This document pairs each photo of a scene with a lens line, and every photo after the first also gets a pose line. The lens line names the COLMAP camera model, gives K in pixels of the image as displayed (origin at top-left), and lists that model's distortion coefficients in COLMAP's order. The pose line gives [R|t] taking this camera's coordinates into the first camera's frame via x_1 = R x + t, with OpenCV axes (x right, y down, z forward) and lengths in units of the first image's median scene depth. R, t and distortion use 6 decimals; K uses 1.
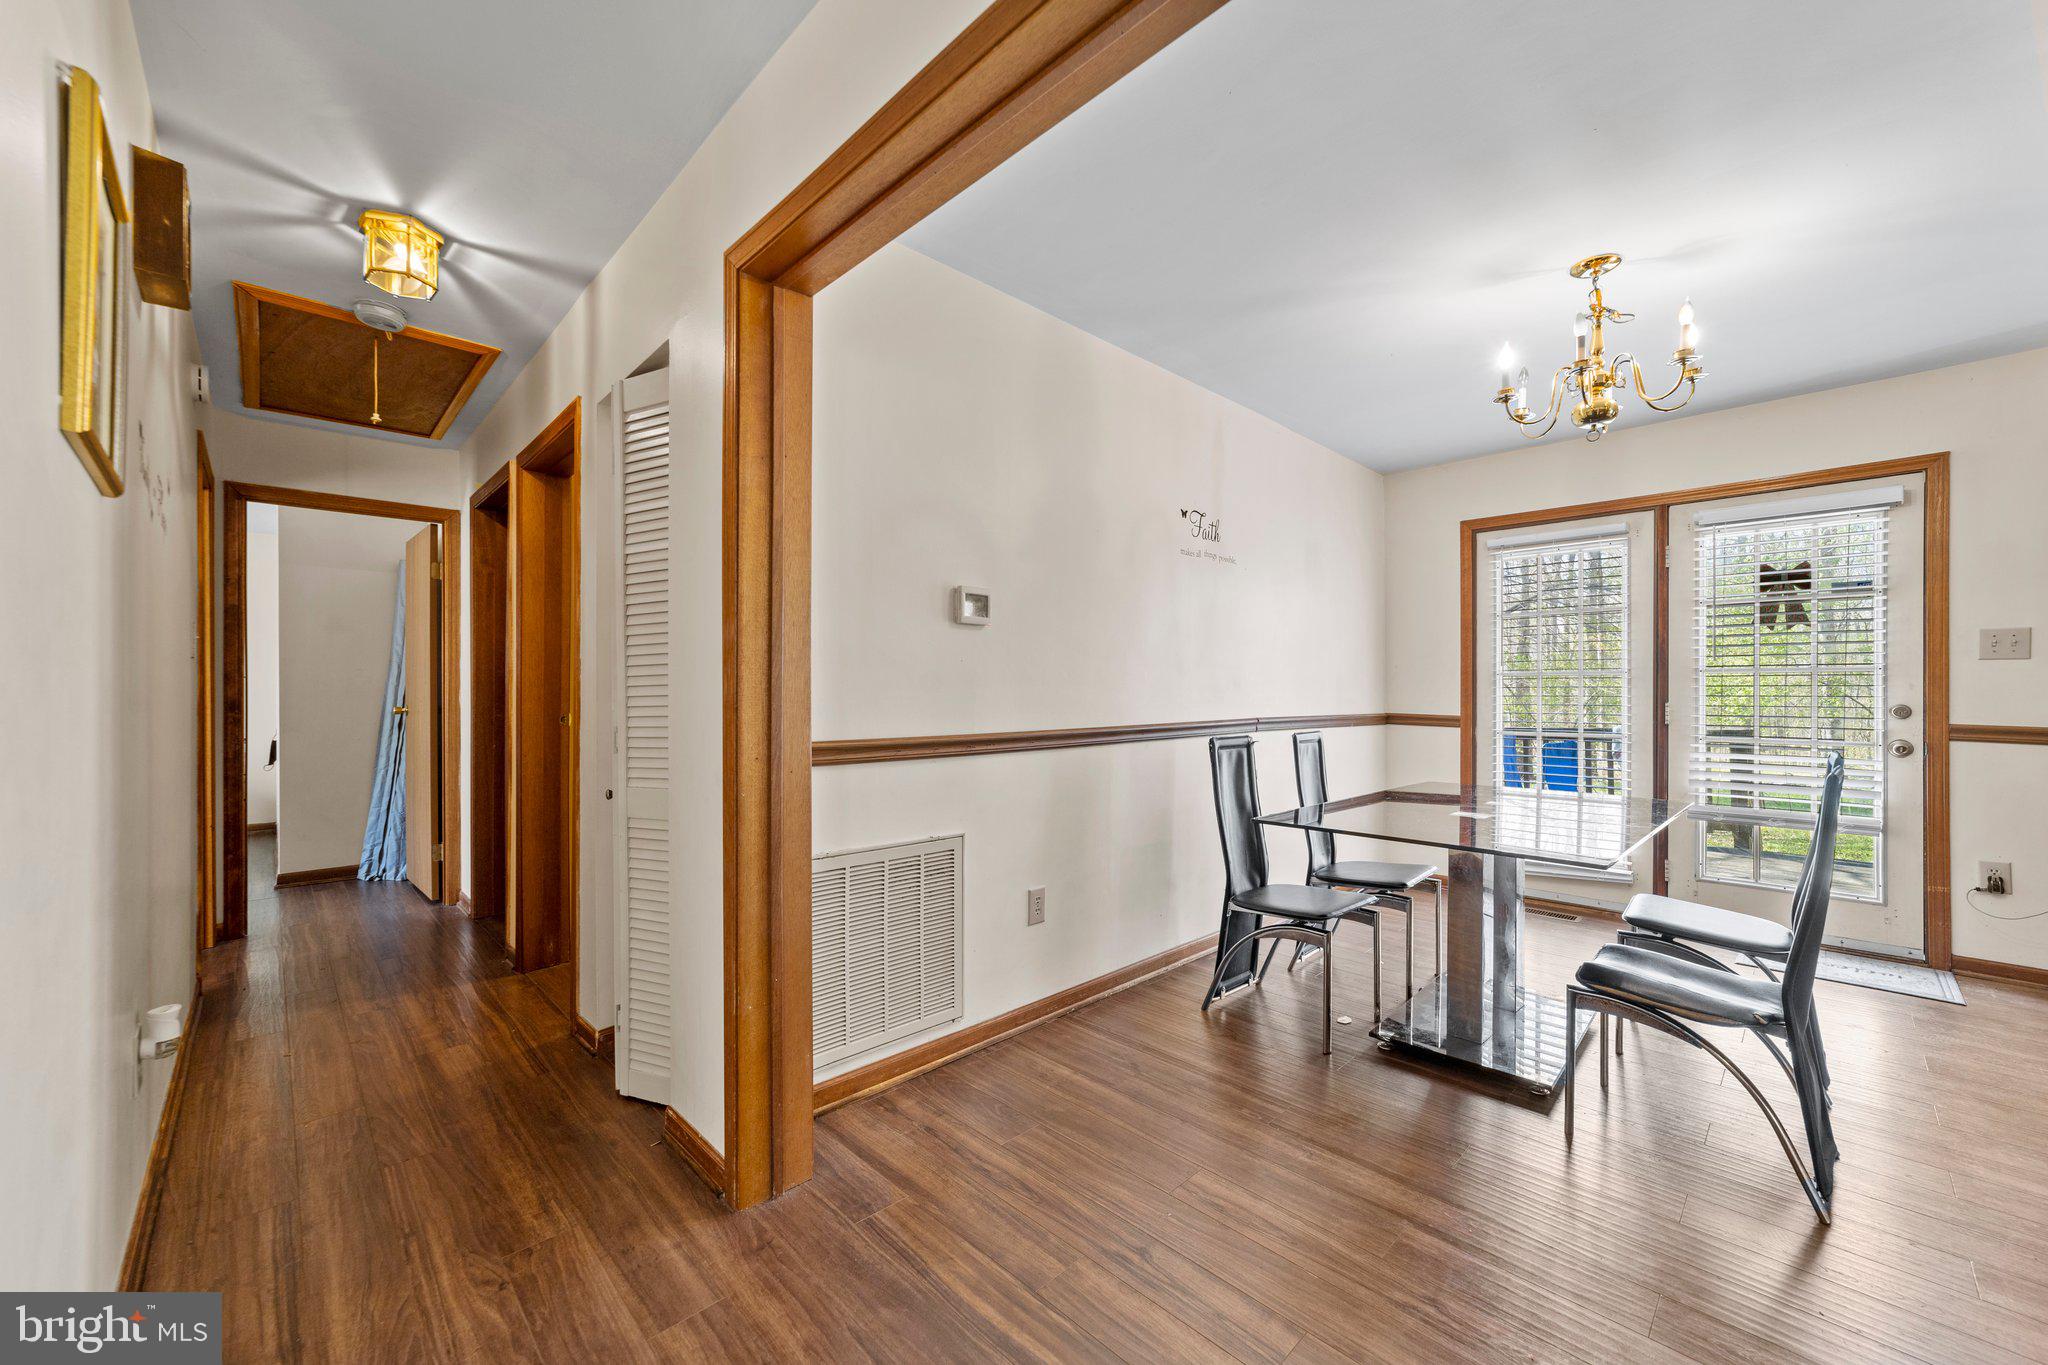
lens RADIAL K [[786.4, 0, 1036.8], [0, 786.4, 694.7], [0, 0, 1]] dist [0.002351, 0.000657]
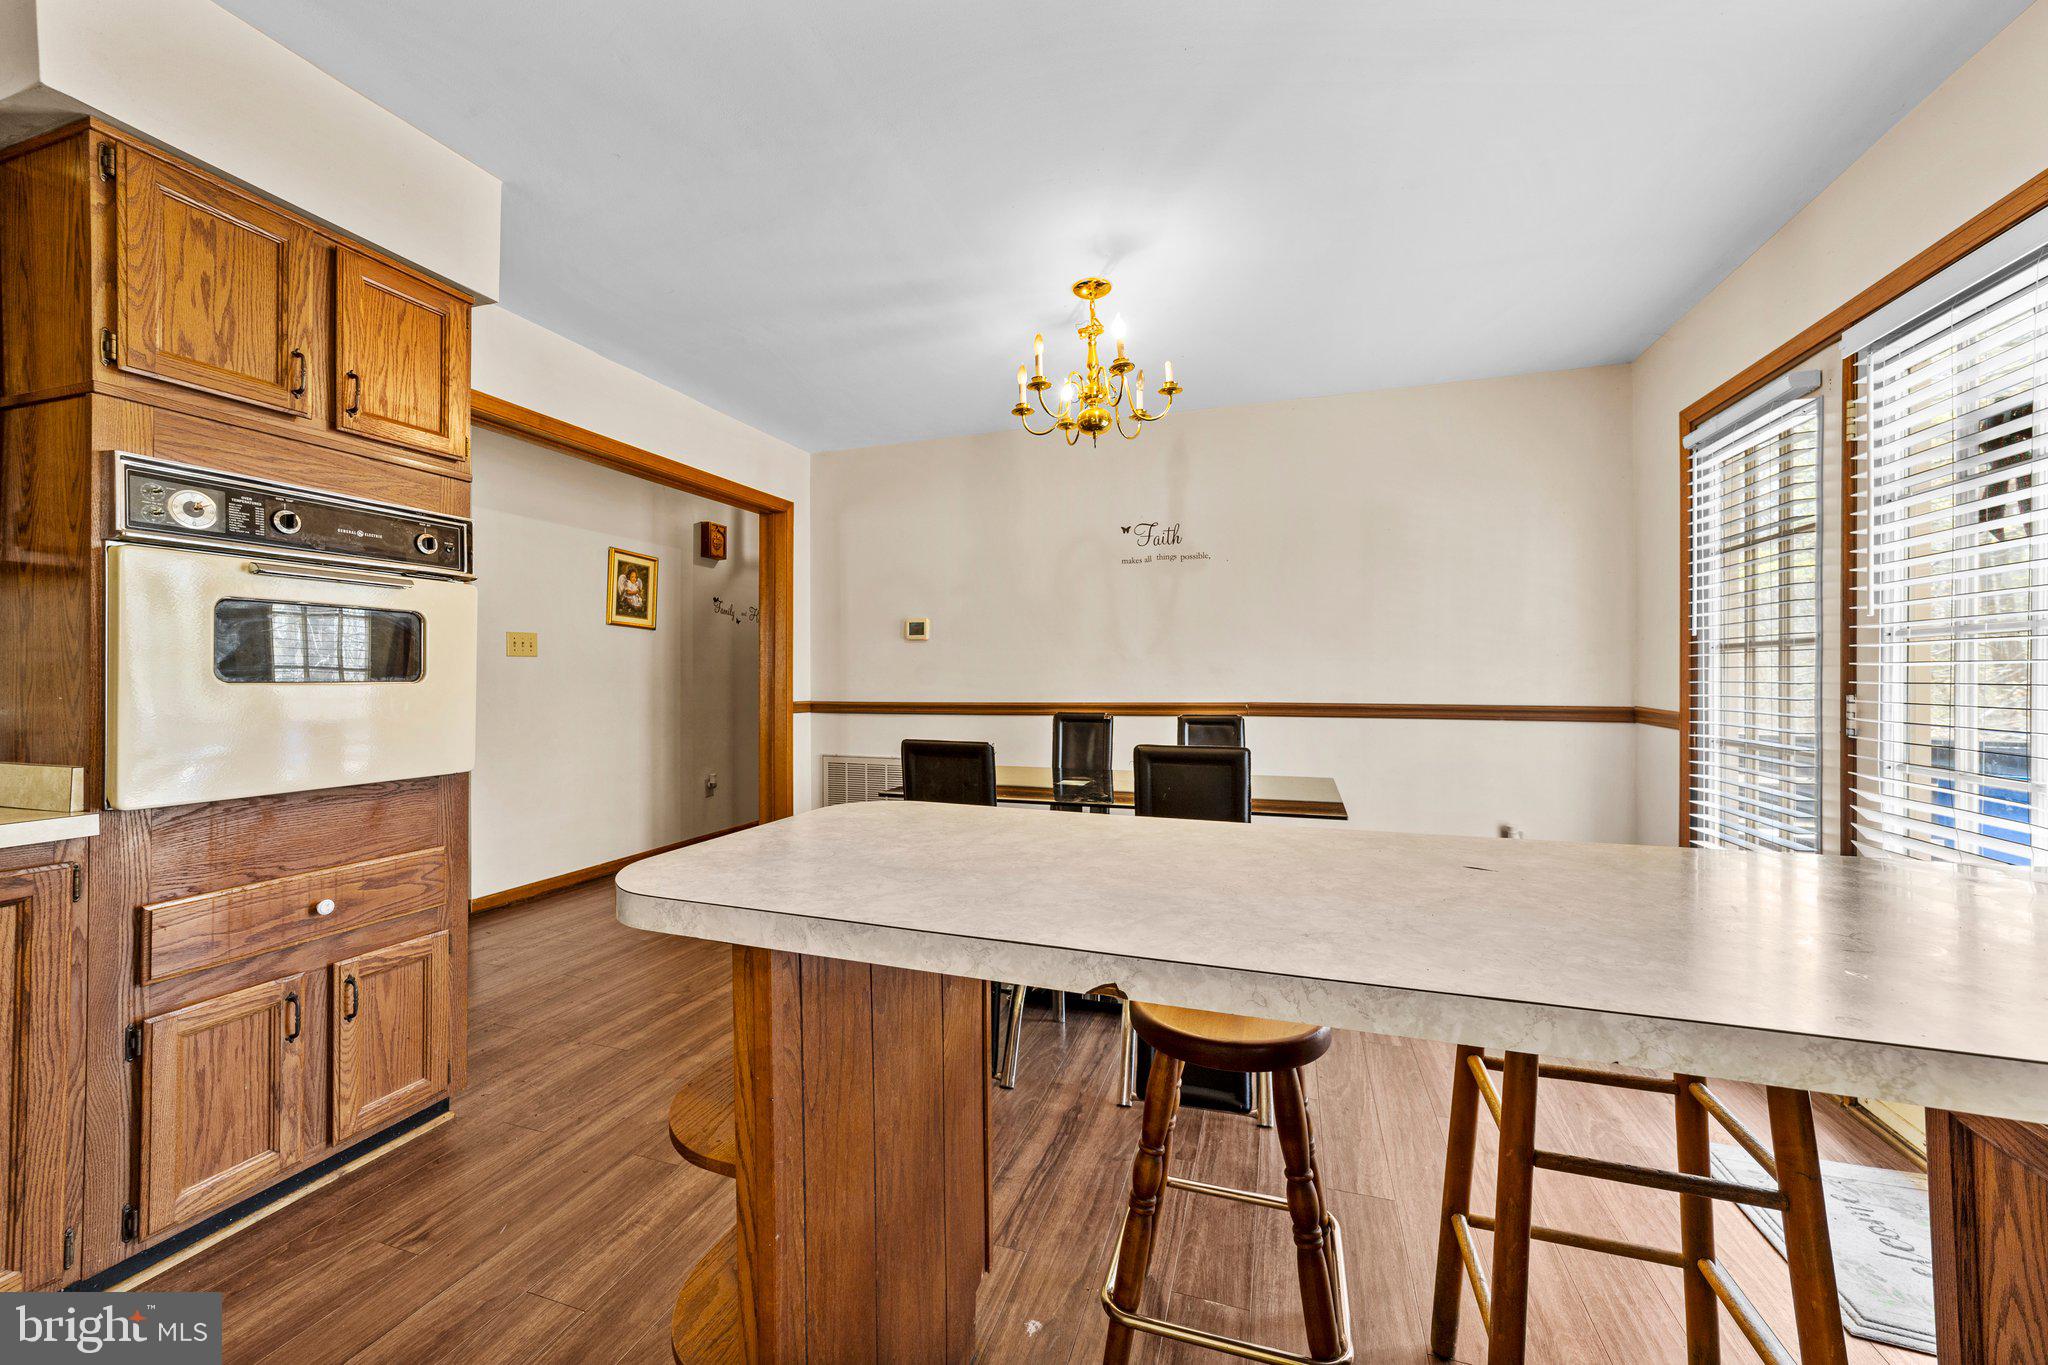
lens RADIAL K [[786.4, 0, 1032.3], [0, 786.4, 670.2], [0, 0, 1]] dist [0.002351, 0.000657]
pose [[0.449462, 0.000481, -0.893300, 1.159998], [0.006034, 0.999975, 0.003574, -0.017546], [0.893279, -0.006997, 0.449448, 0.308031]]
